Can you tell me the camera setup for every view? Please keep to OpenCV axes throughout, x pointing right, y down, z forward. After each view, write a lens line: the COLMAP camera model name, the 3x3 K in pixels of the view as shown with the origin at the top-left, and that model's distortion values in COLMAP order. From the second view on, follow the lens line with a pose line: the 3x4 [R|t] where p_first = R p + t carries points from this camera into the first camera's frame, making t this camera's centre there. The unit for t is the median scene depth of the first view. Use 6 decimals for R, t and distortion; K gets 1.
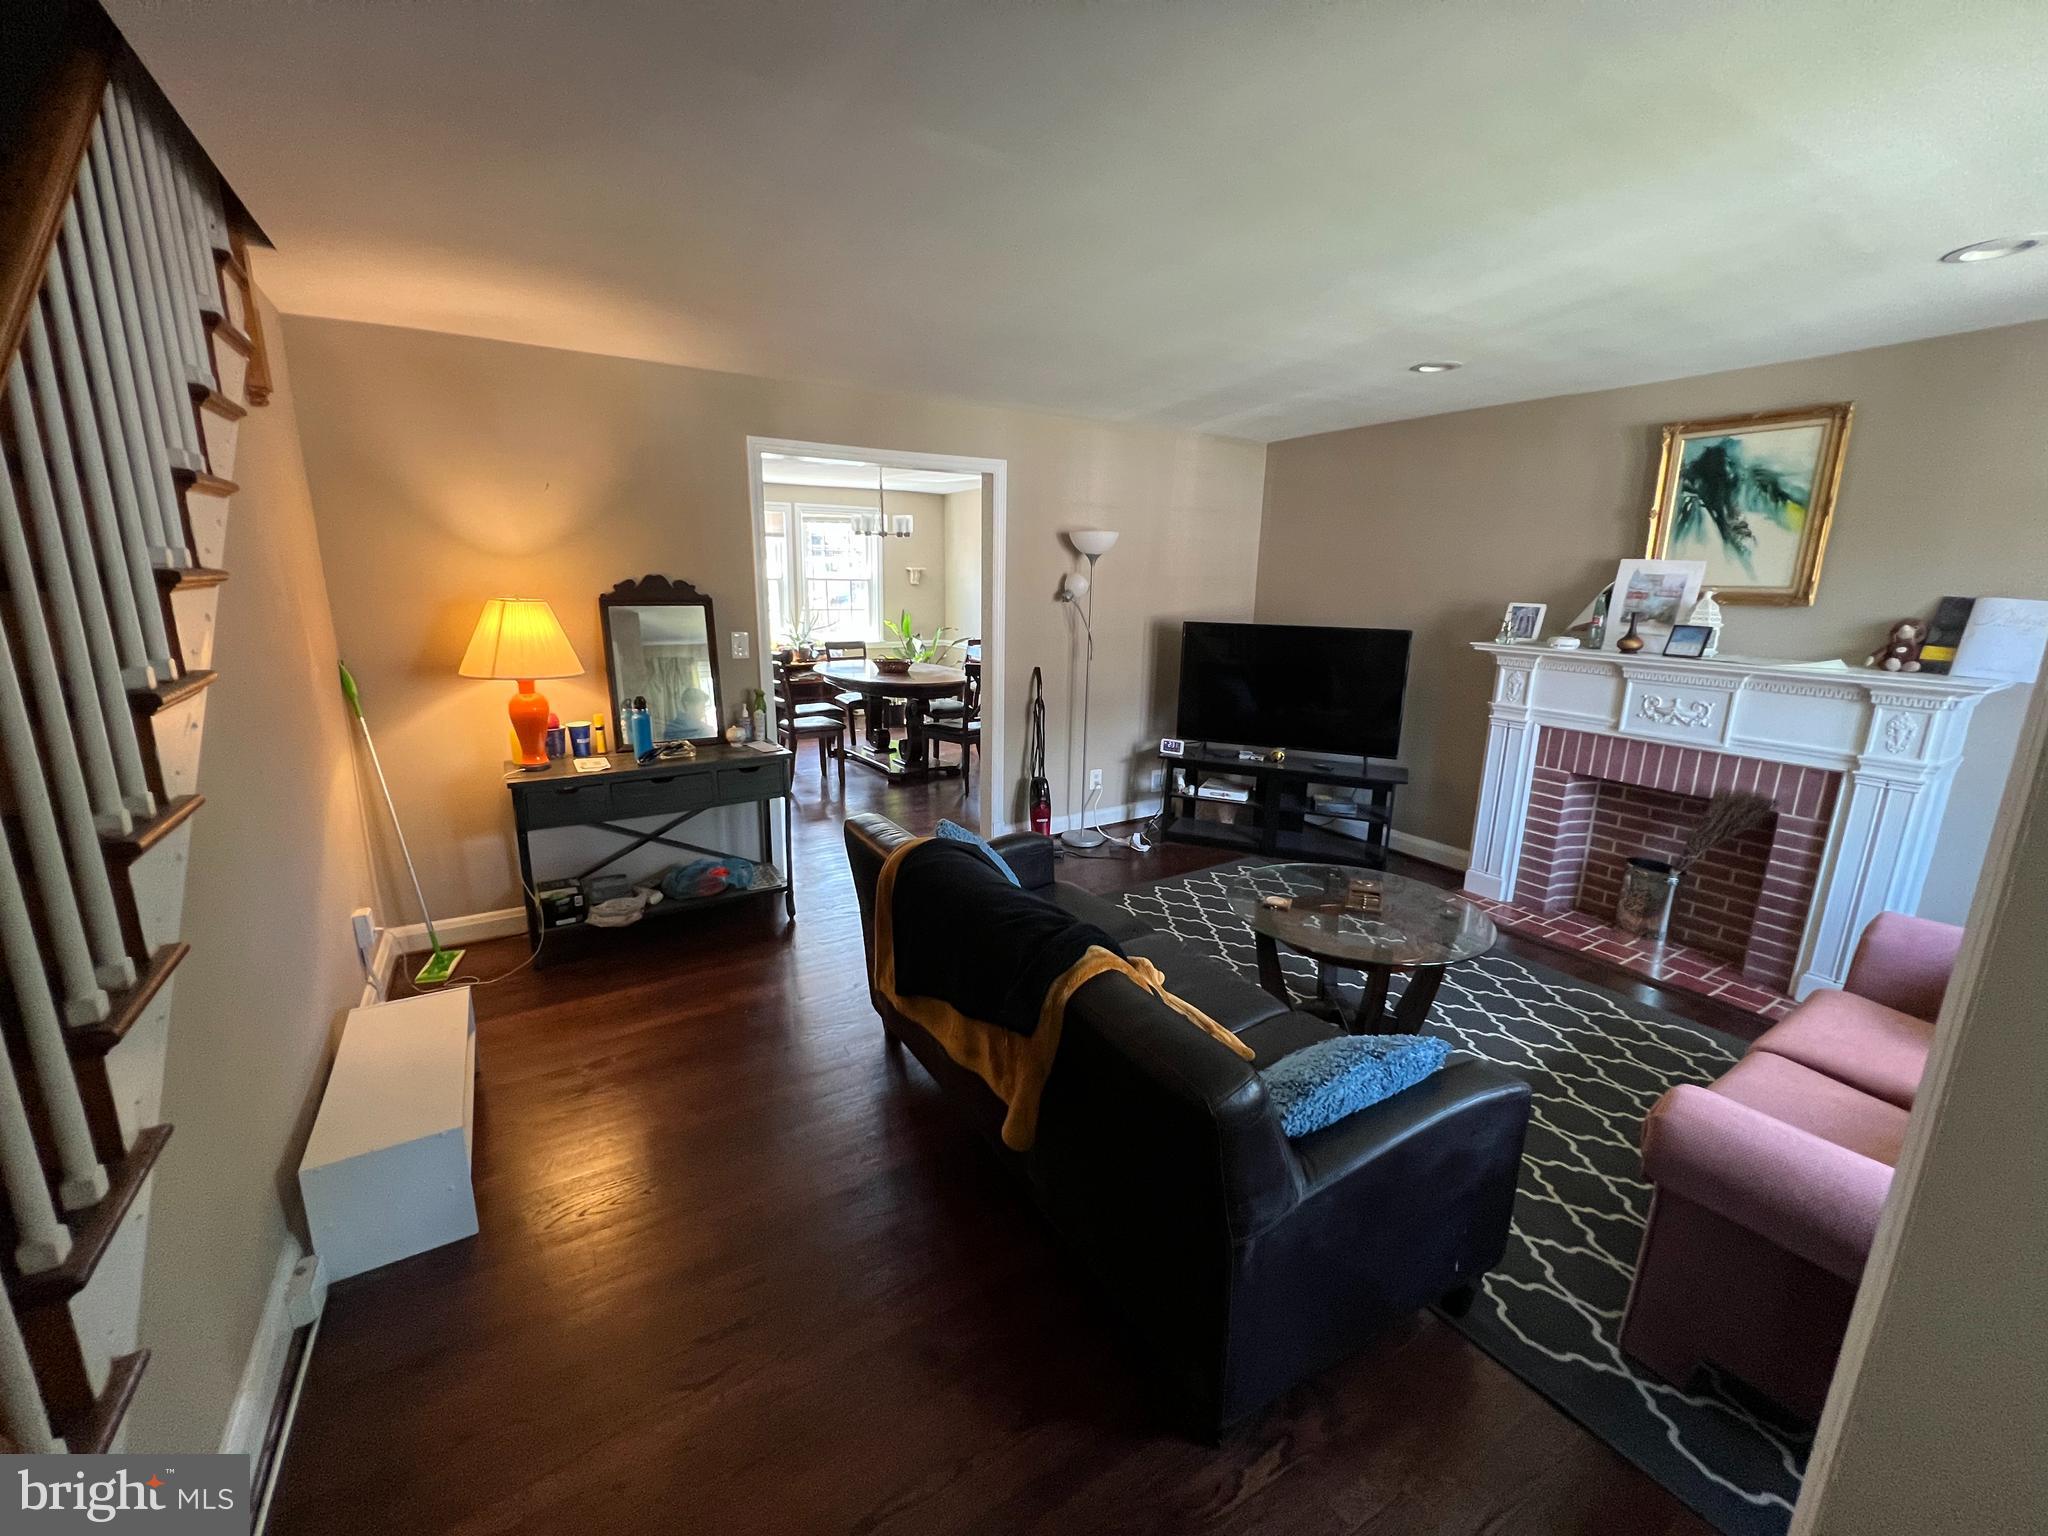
lens RADIAL K [[825.9, 0, 1025.3], [0, 825.9, 760.9], [0, 0, 1]] dist [0.000377, 0.000361]
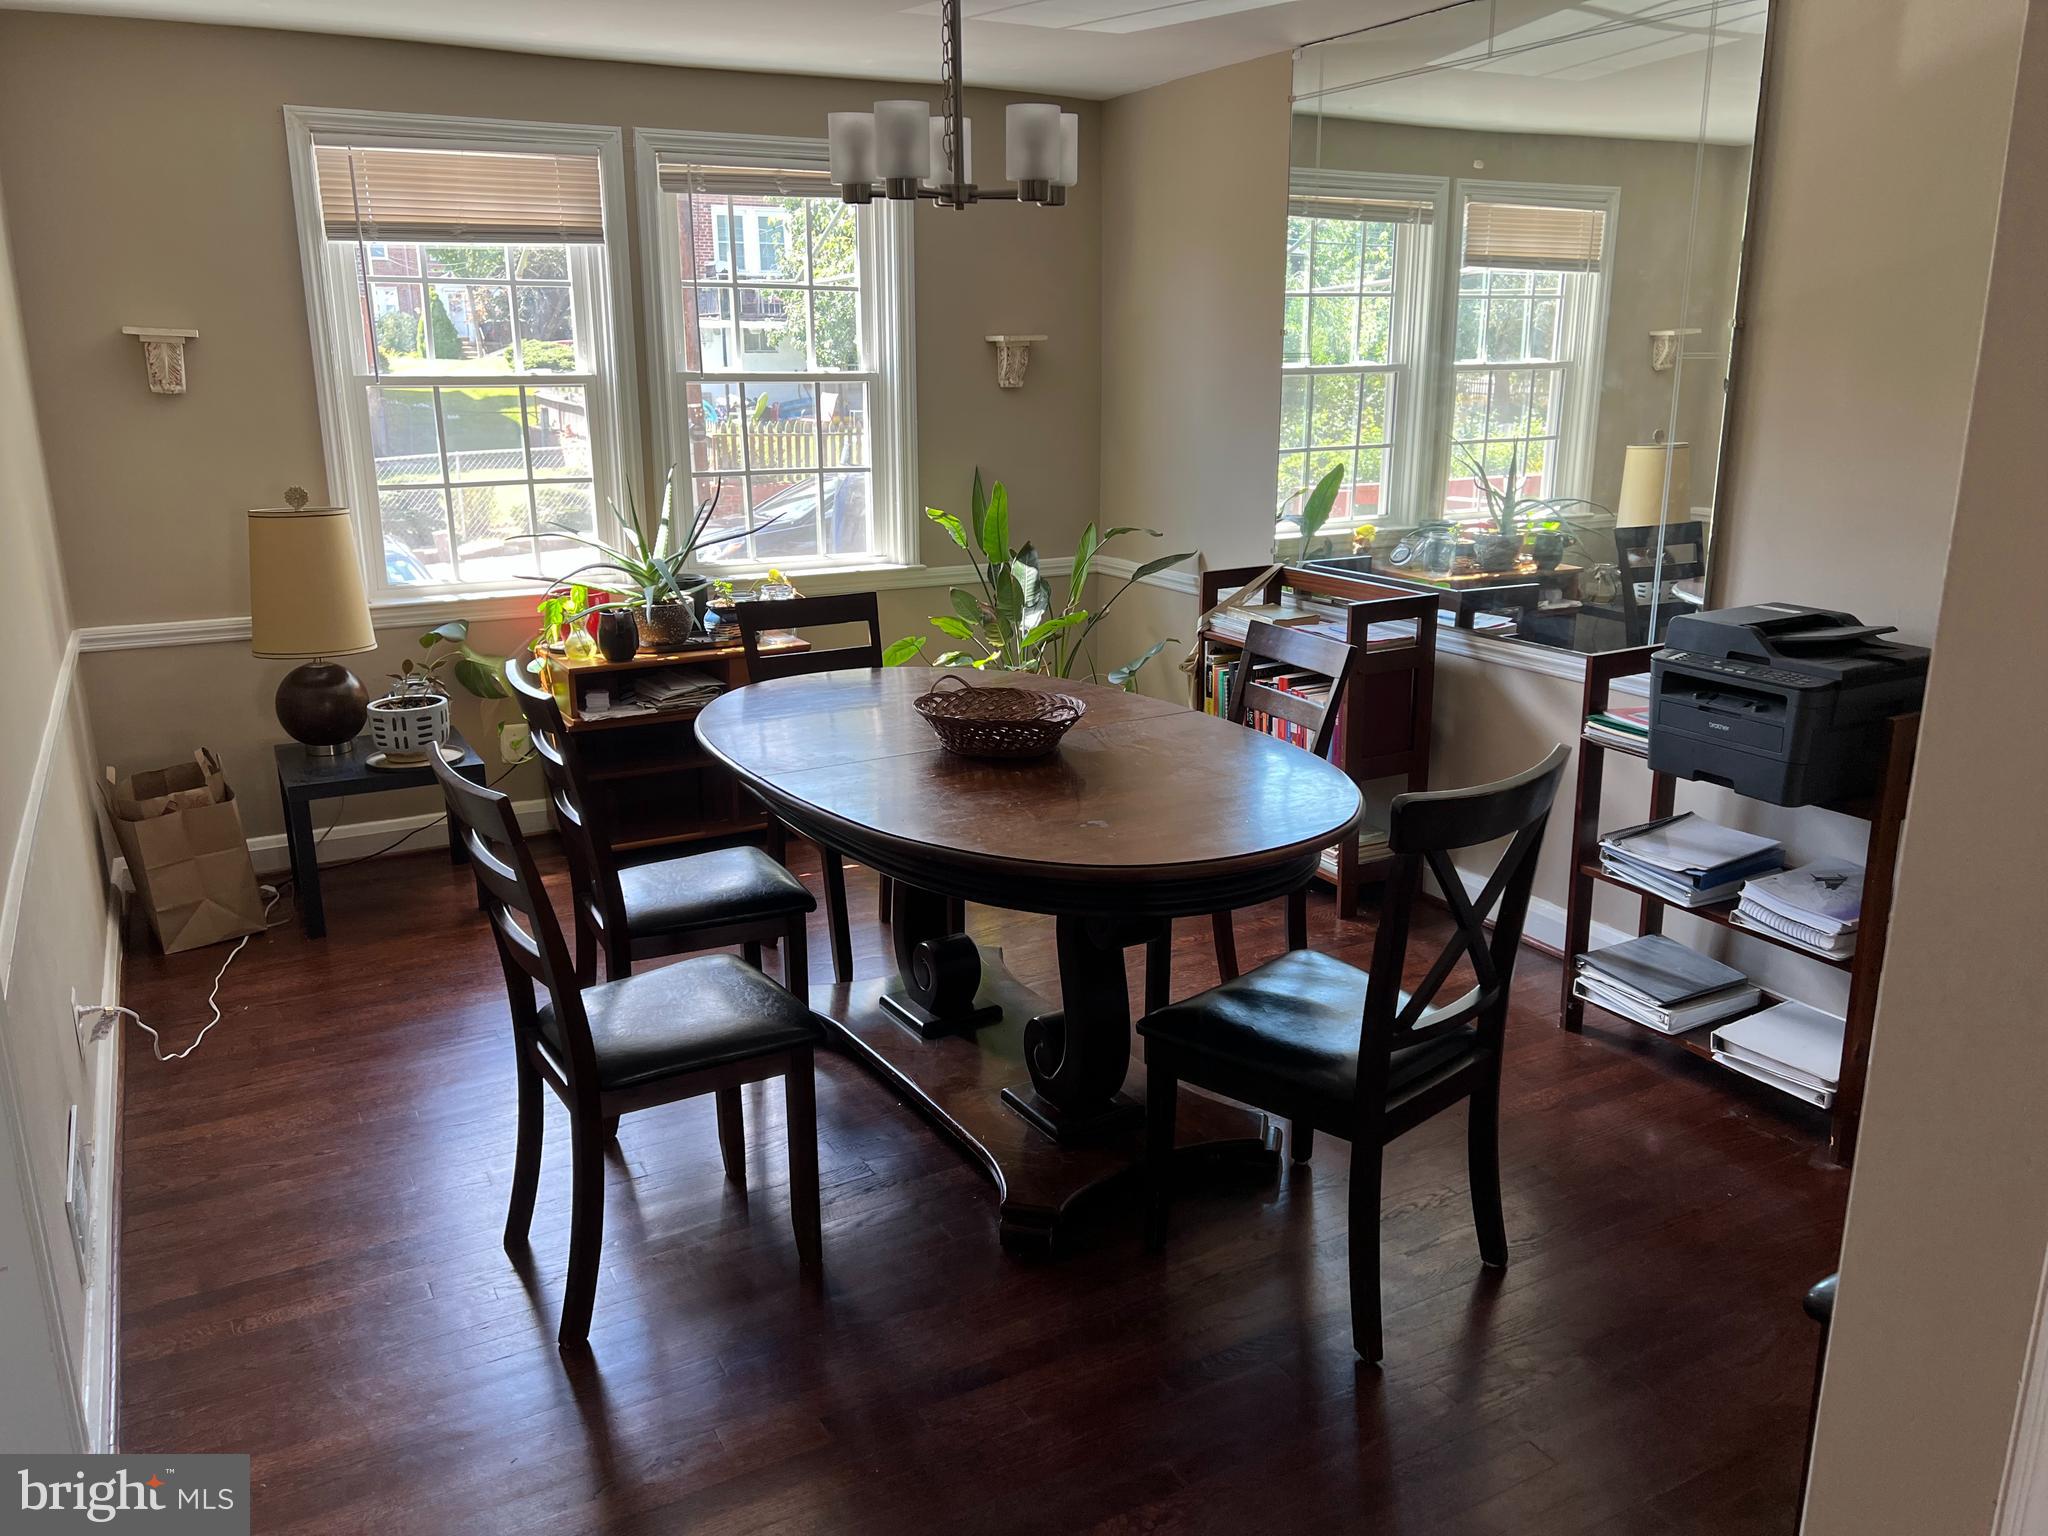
lens RADIAL K [[1542.4, 0, 1023.2], [0, 1542.4, 773.5], [0, 0, 1]] dist [0.008330, 0.000872]
pose [[0.997745, -0.002863, -0.067062, -0.106553], [0.005698, 0.999097, 0.042113, -0.105227], [0.066881, -0.042400, 0.996860, 0.463826]]
